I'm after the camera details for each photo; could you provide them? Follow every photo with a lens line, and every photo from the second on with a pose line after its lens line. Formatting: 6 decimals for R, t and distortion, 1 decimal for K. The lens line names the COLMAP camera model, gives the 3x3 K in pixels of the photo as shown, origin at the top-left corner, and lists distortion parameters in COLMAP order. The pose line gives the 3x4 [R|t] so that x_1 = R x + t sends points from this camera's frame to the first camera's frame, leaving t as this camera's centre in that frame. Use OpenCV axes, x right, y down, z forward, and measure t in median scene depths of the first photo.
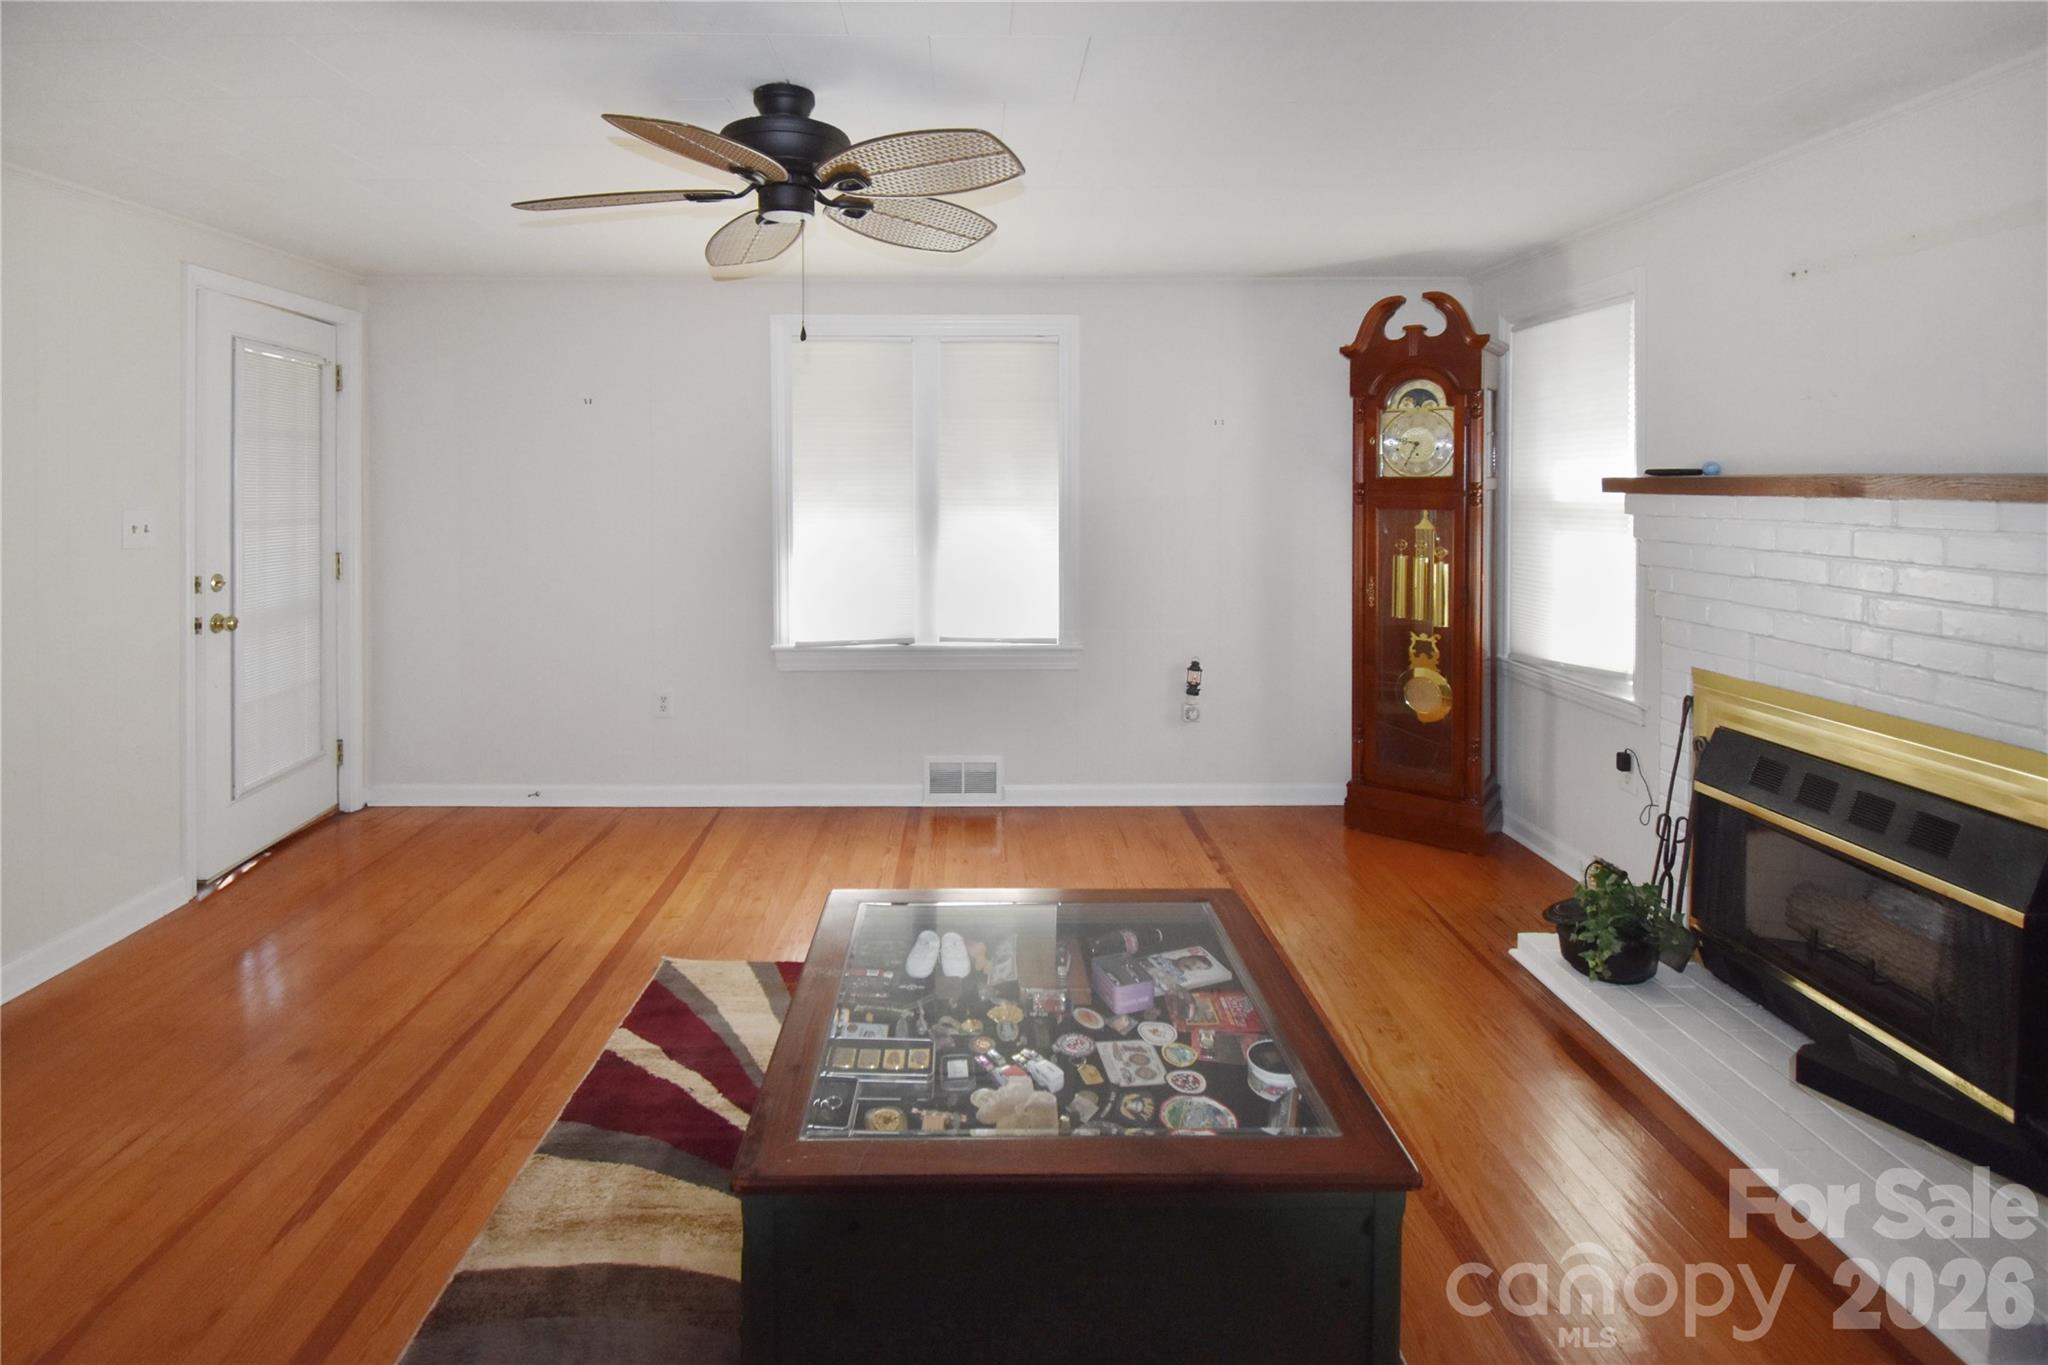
lens RADIAL K [[1035.5, 0, 1024.2], [0, 1035.5, 632.2], [0, 0, 1]] dist [-0.000788, -0.000520]
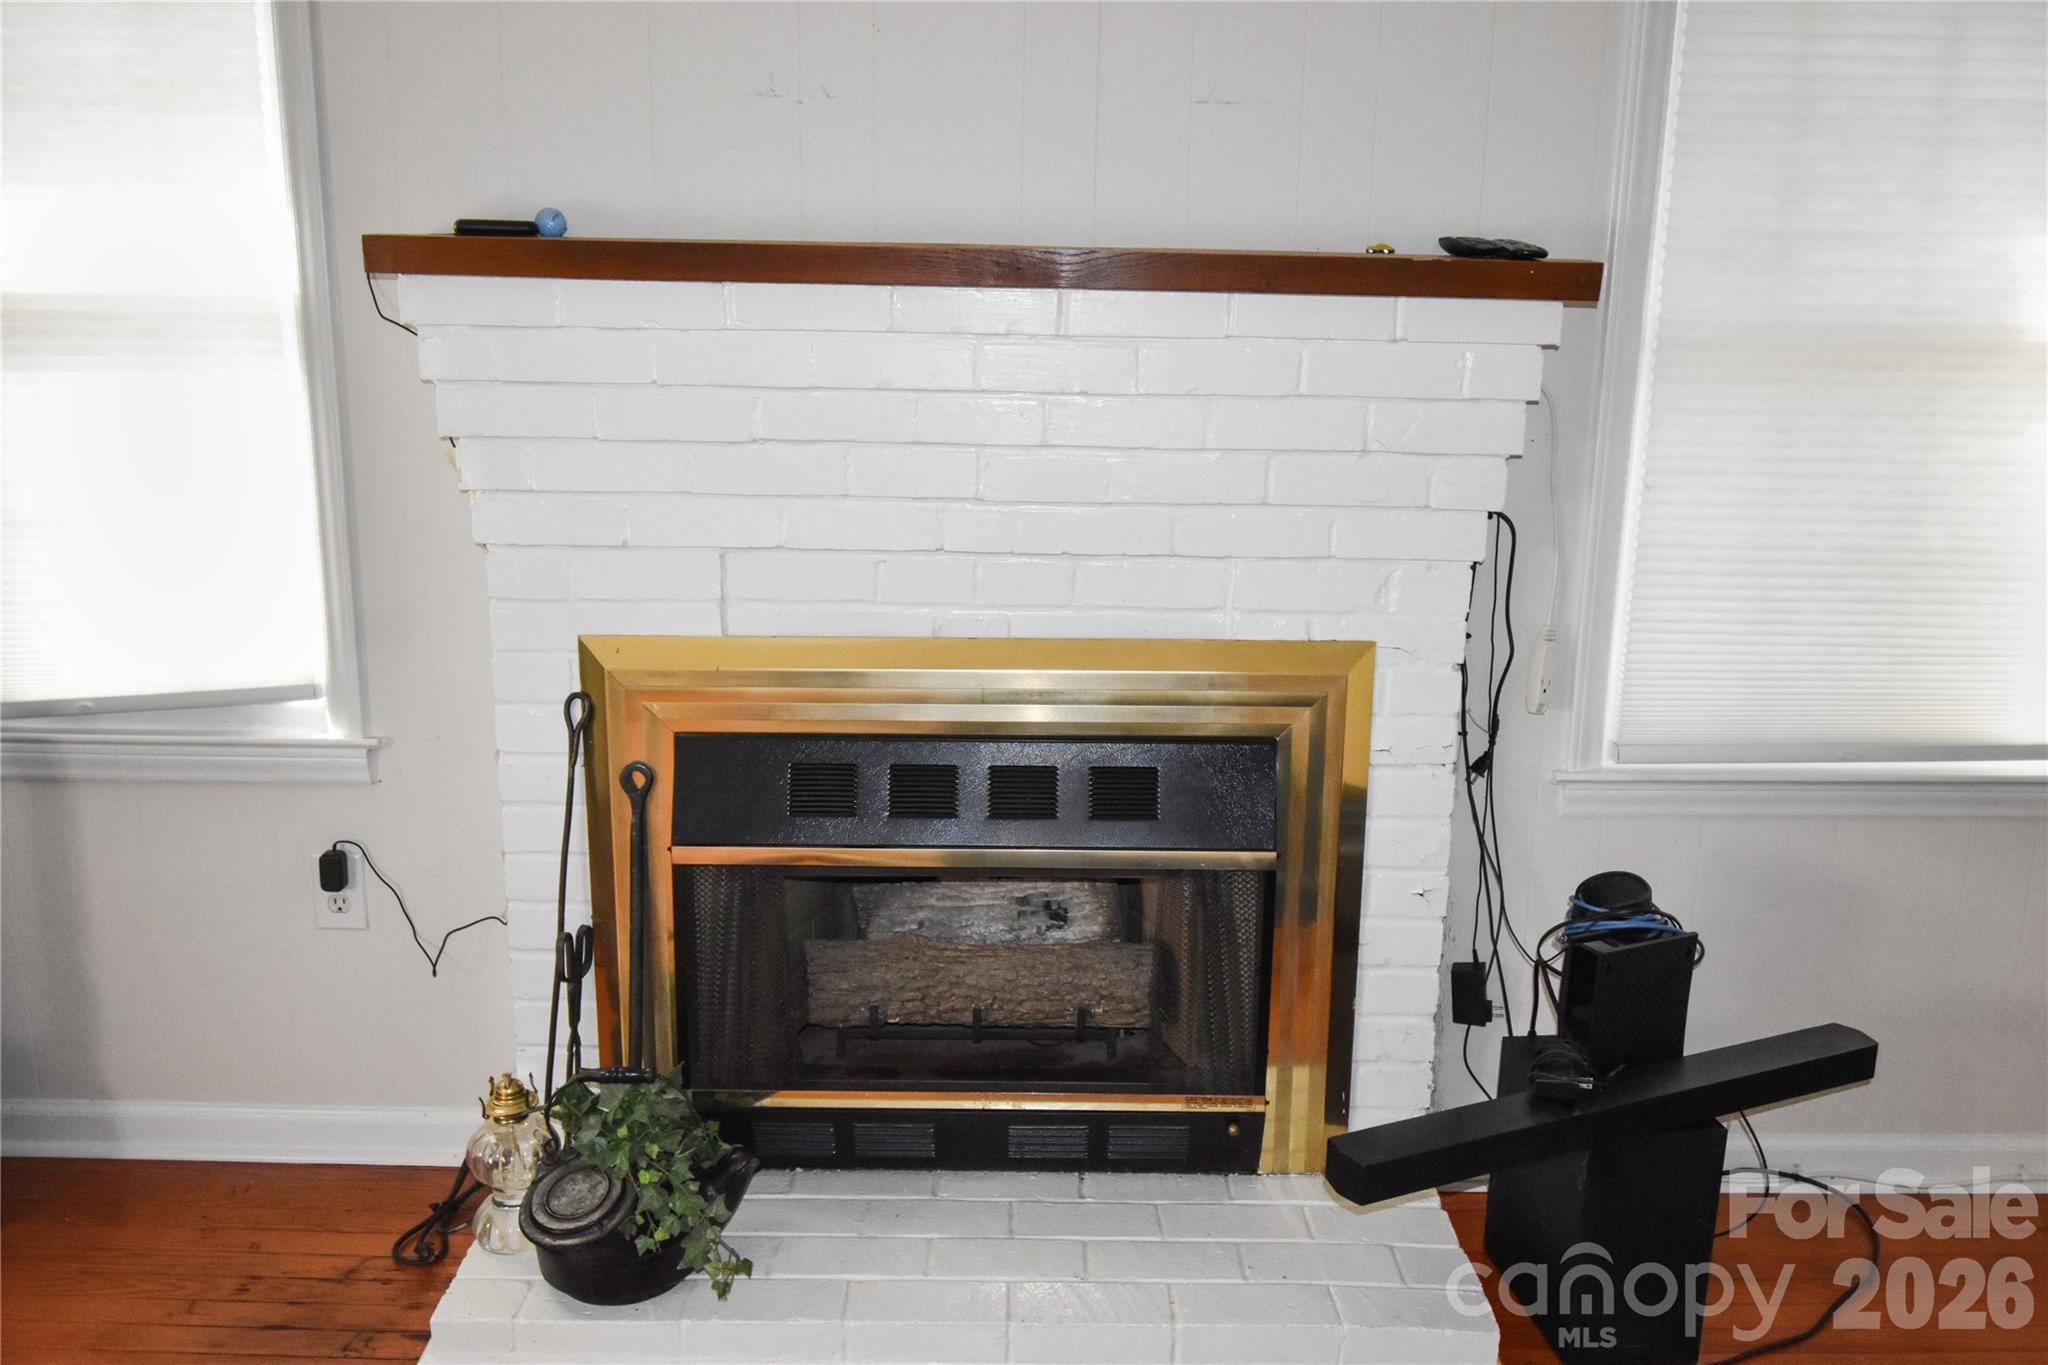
lens RADIAL K [[1689.3, 0, 1024.0], [0, 1689.3, 682.5], [0, 0, 1]] dist [-0.001321, -0.002161]
pose [[0.046309, -0.244998, 0.968417, -0.134301], [0.131771, 0.962484, 0.237196, -0.110836], [-0.990198, 0.116625, 0.076856, 0.752455]]
